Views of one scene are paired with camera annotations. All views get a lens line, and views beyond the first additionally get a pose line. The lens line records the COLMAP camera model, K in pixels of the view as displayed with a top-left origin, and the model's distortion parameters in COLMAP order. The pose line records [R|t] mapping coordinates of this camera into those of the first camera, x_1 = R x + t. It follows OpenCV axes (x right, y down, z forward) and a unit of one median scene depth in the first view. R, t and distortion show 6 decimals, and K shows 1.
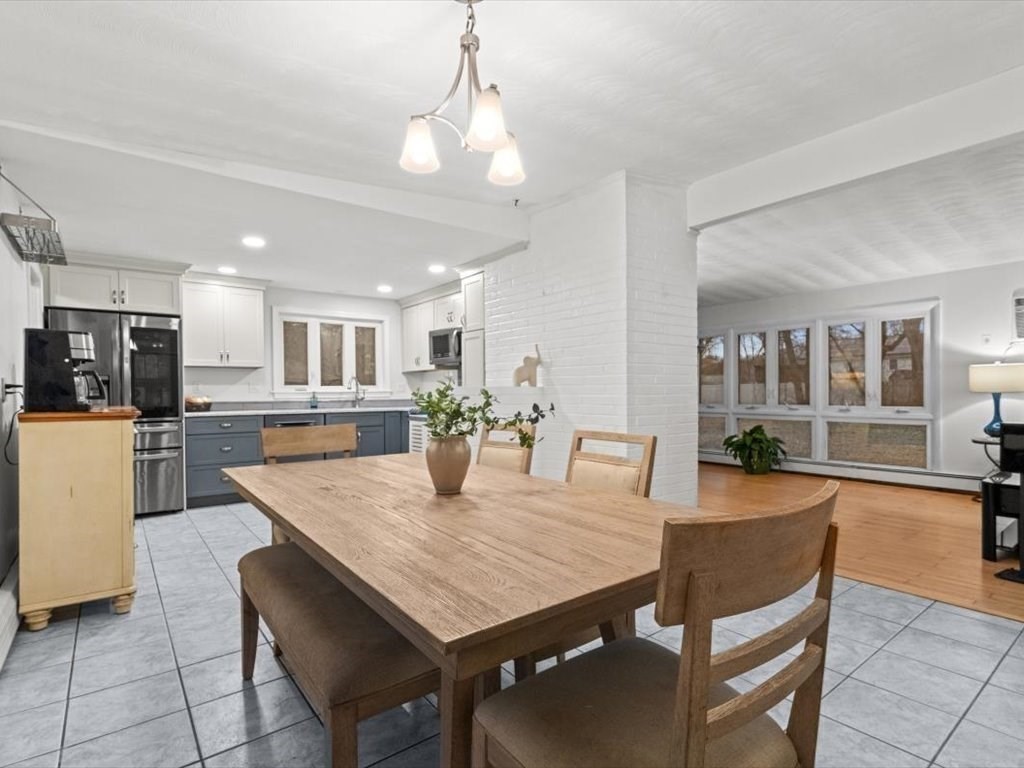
lens RADIAL K [[506.5, 0, 509.4], [0, 506.5, 400.1], [0, 0, 1]] dist [-0.006805, 0.000116]
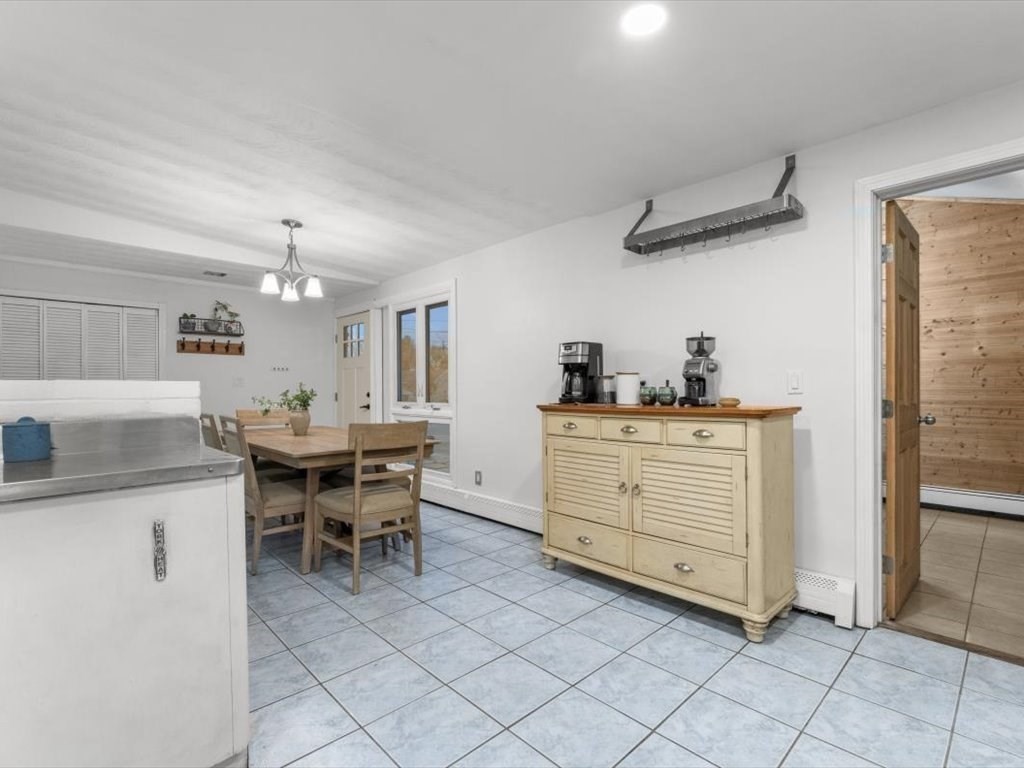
lens RADIAL K [[492.8, 0, 517.2], [0, 492.8, 388.9], [0, 0, 1]] dist [-0.000300, -0.000849]
pose [[-0.994001, 0.008943, -0.109003, -0.236033], [0.007565, 0.999886, 0.013049, -0.013765], [0.109107, 0.012146, -0.993956, 0.921991]]
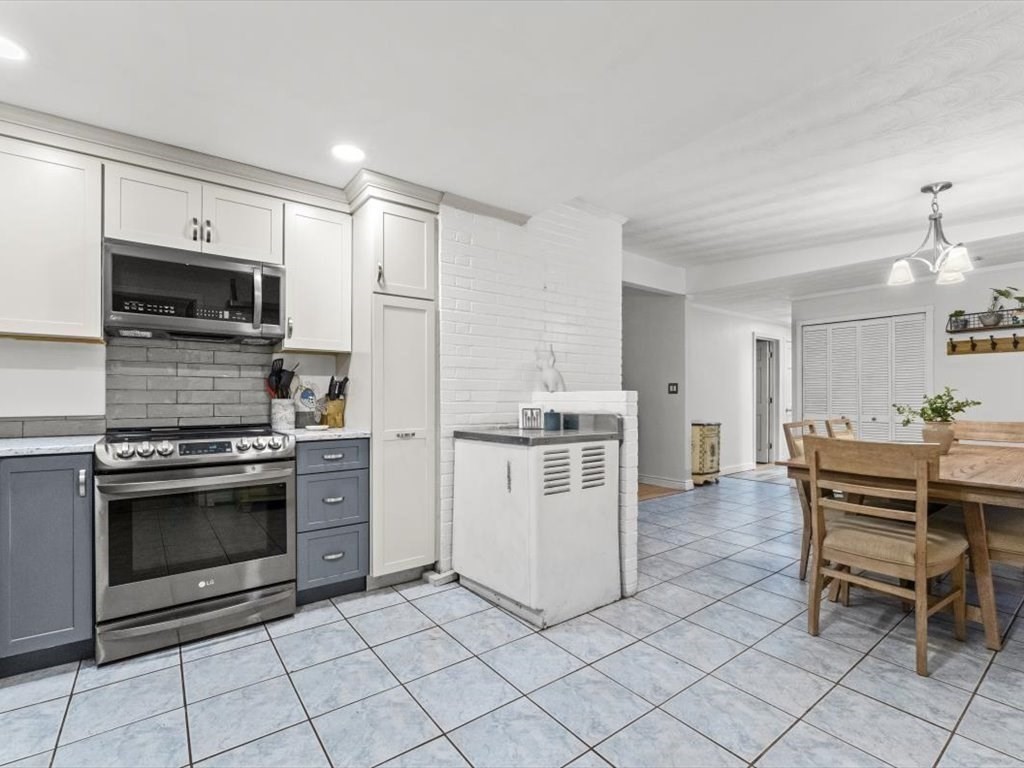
lens RADIAL K [[477.1, 0, 512.0], [0, 477.1, 399.1], [0, 0, 1]] dist [-0.001080, -0.000395]
pose [[0.017359, 0.002349, 0.999847, -0.511049], [0.014987, 0.999884, -0.002610, -0.008825], [-0.999737, 0.015030, 0.017321, 0.690182]]
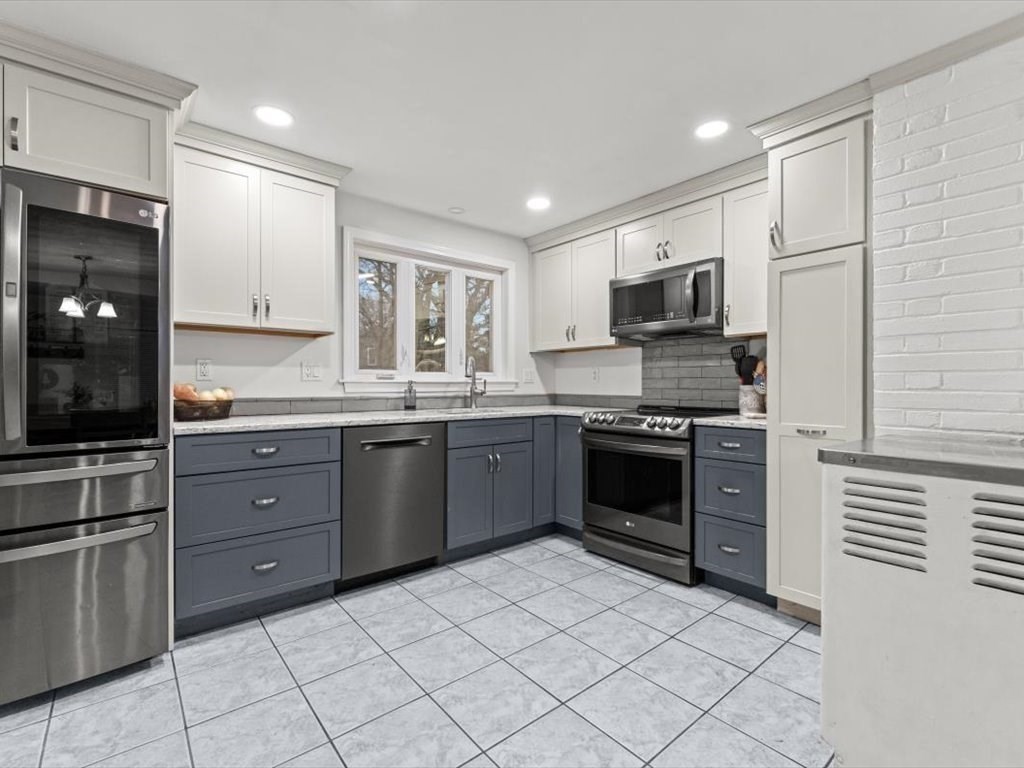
lens RADIAL K [[471.6, 0, 512.3], [0, 471.6, 387.0], [0, 0, 1]] dist [-0.000656, -0.000917]
pose [[0.999474, 0.008626, 0.031248, -0.287526], [-0.008302, 0.999910, -0.010498, -0.004911], [-0.031336, 0.010233, 0.999457, 0.461510]]
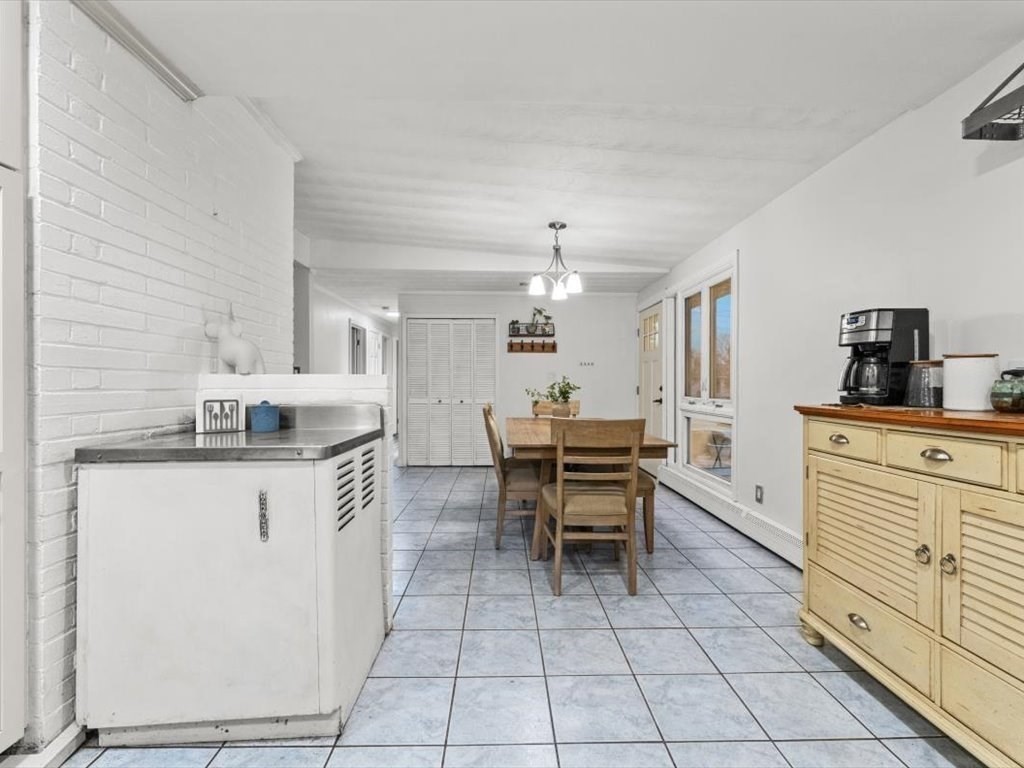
lens RADIAL K [[471.6, 0, 512.3], [0, 471.6, 387.0], [0, 0, 1]] dist [-0.000656, -0.000917]
pose [[-0.804465, 0.000362, 0.594000, -0.349773], [0.011260, 0.999829, 0.014640, -0.011029], [-0.593893, 0.018465, -0.804332, 0.815655]]
